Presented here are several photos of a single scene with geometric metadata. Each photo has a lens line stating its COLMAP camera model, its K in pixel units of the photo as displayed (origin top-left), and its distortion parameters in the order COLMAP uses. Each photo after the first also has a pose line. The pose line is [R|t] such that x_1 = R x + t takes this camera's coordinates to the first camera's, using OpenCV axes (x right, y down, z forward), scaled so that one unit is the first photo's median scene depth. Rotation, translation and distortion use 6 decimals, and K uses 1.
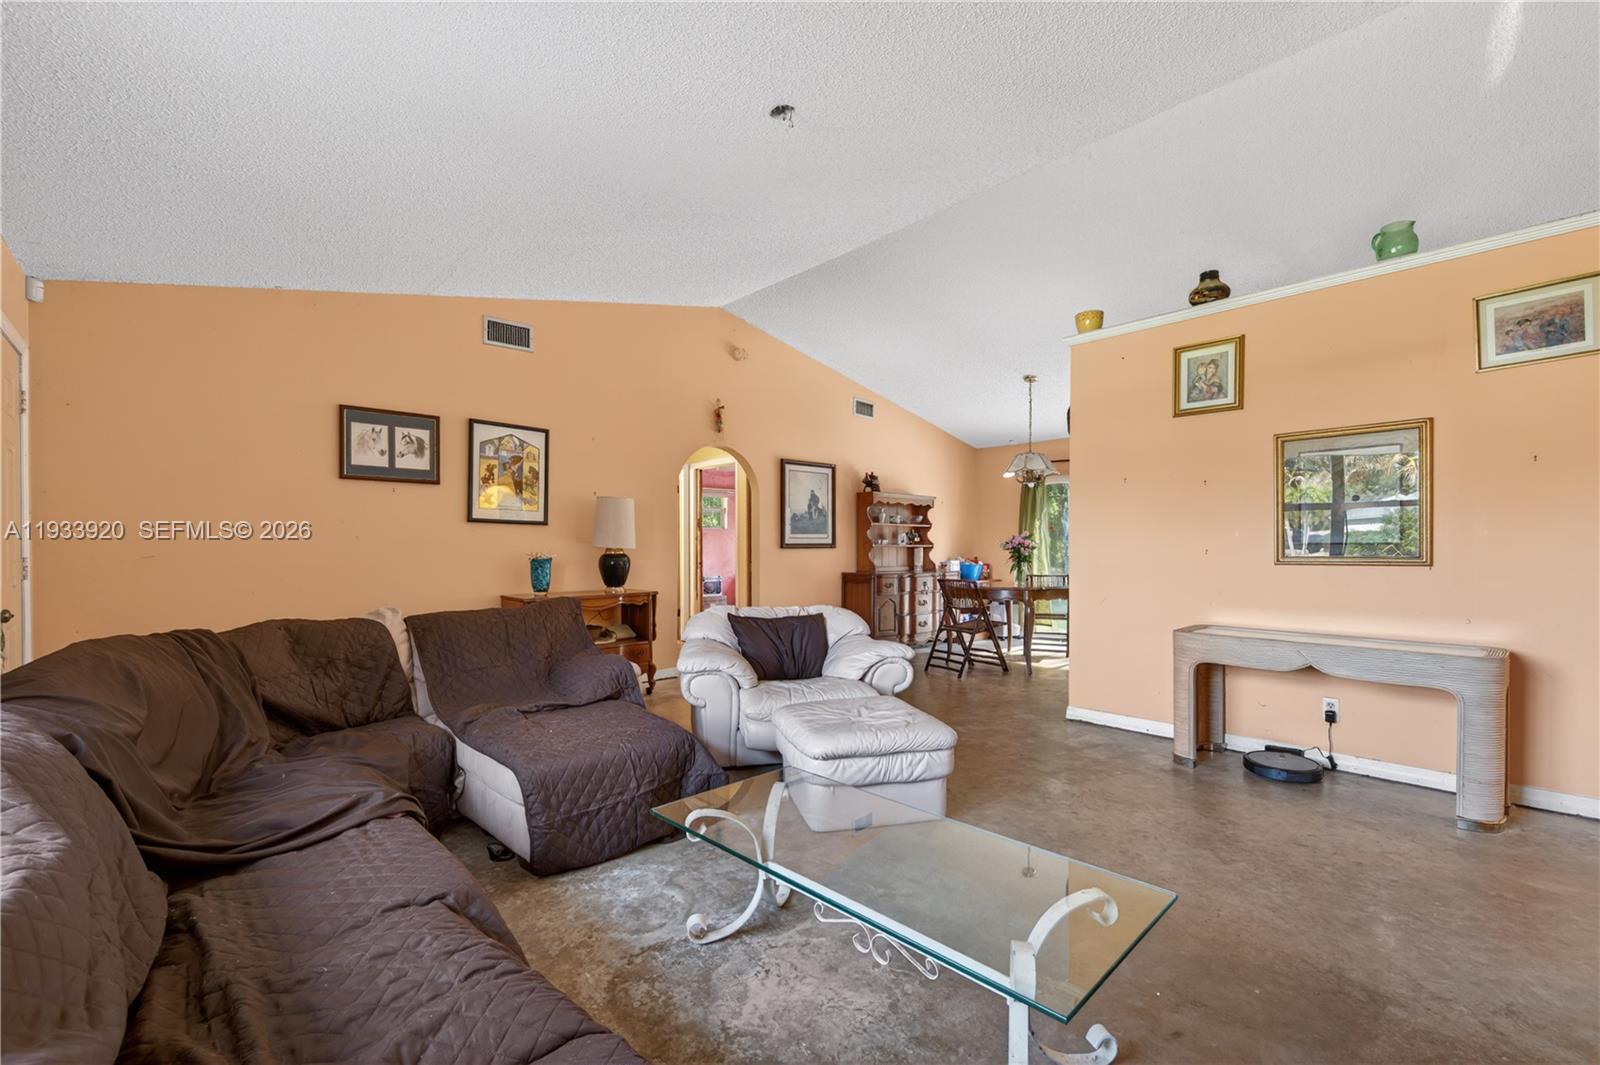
lens RADIAL K [[687.5, 0, 825.1], [0, 687.5, 552.0], [0, 0, 1]] dist [0.003702, 0.000188]
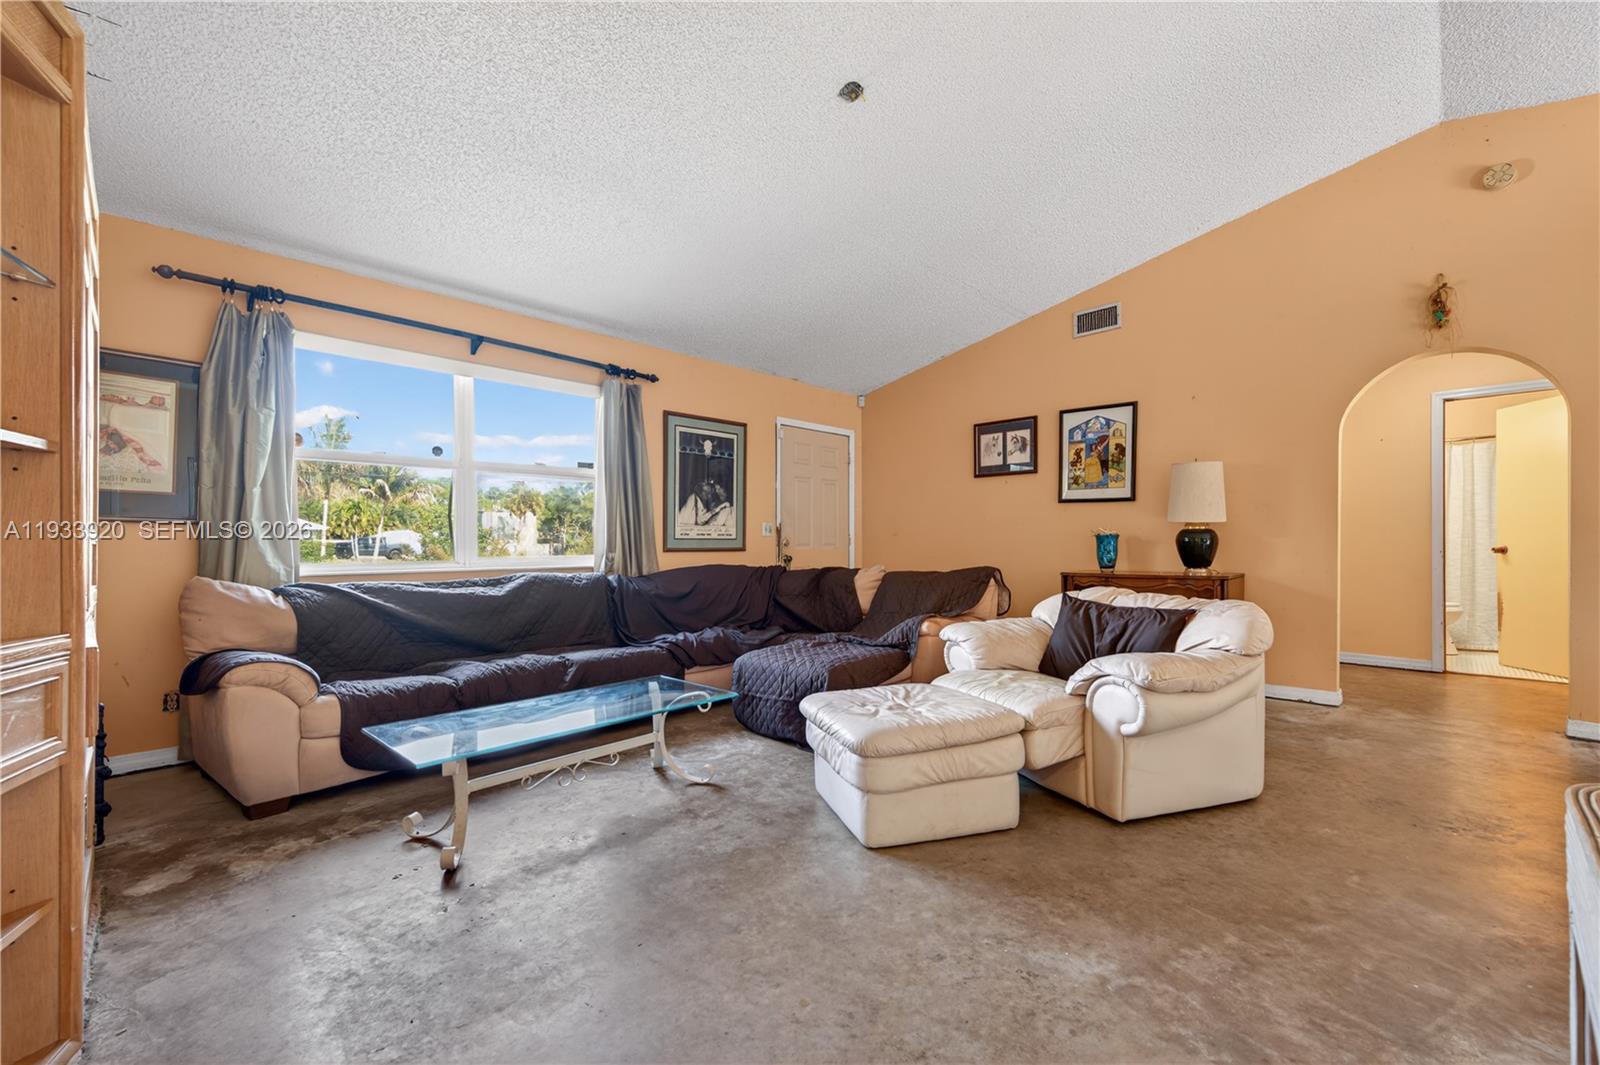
lens RADIAL K [[676.9, 0, 798.4], [0, 676.9, 543.9], [0, 0, 1]] dist [0.008926, -0.000736]
pose [[0.013569, 0.000072, -0.999908, 0.629498], [-0.003757, 0.999993, 0.000021, 0.026792], [0.999901, 0.003756, 0.013569, 0.602311]]
